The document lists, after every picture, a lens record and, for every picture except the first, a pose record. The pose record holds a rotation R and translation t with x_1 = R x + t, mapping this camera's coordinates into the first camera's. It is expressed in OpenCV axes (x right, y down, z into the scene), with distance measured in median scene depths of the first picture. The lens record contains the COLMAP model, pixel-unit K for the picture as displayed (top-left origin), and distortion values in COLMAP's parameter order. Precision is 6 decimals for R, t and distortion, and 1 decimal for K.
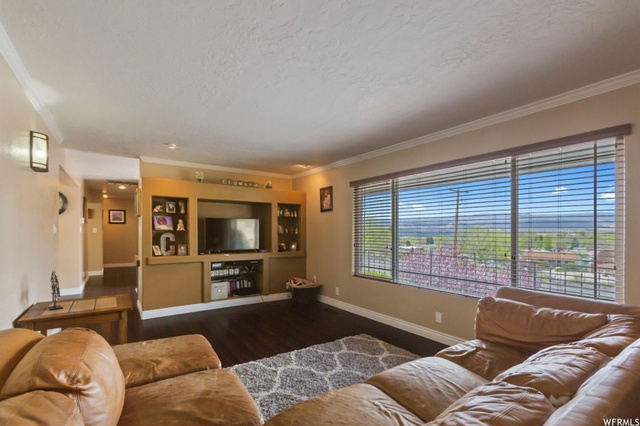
lens RADIAL K [[300.4, 0, 320.3], [0, 300.4, 215.4], [0, 0, 1]] dist [-0.002958, 0.000081]
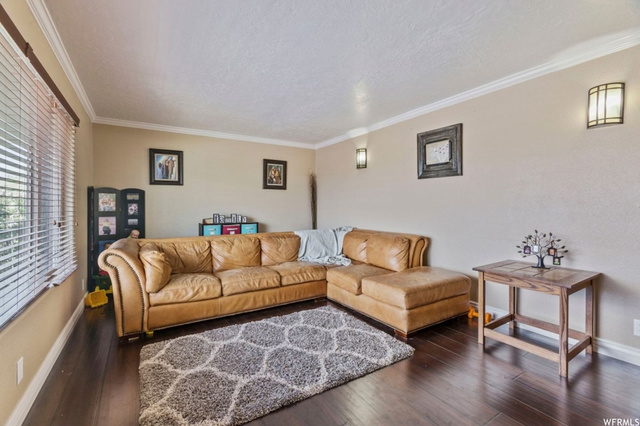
lens RADIAL K [[283.1, 0, 319.0], [0, 283.1, 209.5], [0, 0, 1]] dist [0.000242, 0.000006]
pose [[-0.999702, -0.019895, 0.014151, -0.085228], [-0.019875, 0.999801, 0.001597, 0.099938], [-0.014180, 0.001316, -0.999899, 1.763534]]
